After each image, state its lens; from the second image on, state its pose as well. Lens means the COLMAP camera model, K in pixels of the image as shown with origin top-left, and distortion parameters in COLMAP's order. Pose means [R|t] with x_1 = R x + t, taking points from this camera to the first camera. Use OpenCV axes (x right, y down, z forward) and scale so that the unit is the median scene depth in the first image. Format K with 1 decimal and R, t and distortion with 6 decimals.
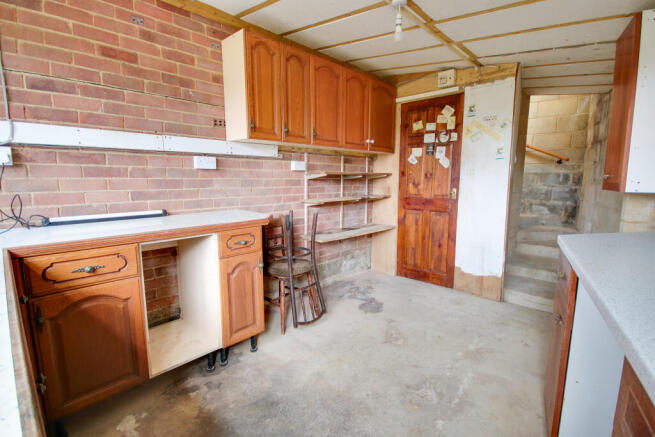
lens RADIAL K [[308.7, 0, 330.9], [0, 308.7, 218.1], [0, 0, 1]] dist [-0.005124, -0.003520]
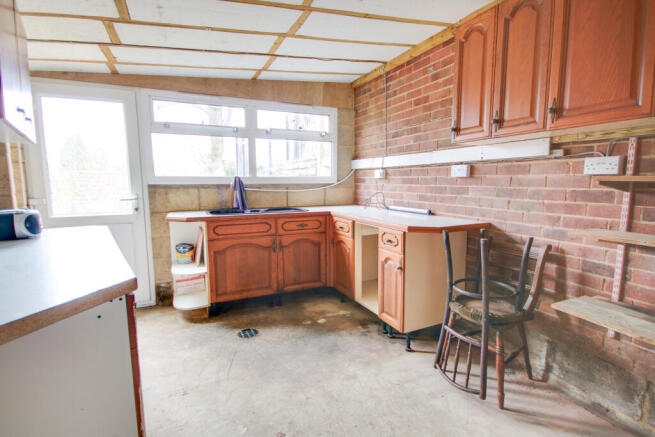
lens RADIAL K [[308.7, 0, 330.6], [0, 308.7, 218.4], [0, 0, 1]] dist [-0.005124, -0.003520]
pose [[-0.349395, 0.106915, -0.930855, 0.774568], [-0.127892, 0.978729, 0.160418, -0.142993], [0.928206, 0.175098, -0.328290, 1.027644]]
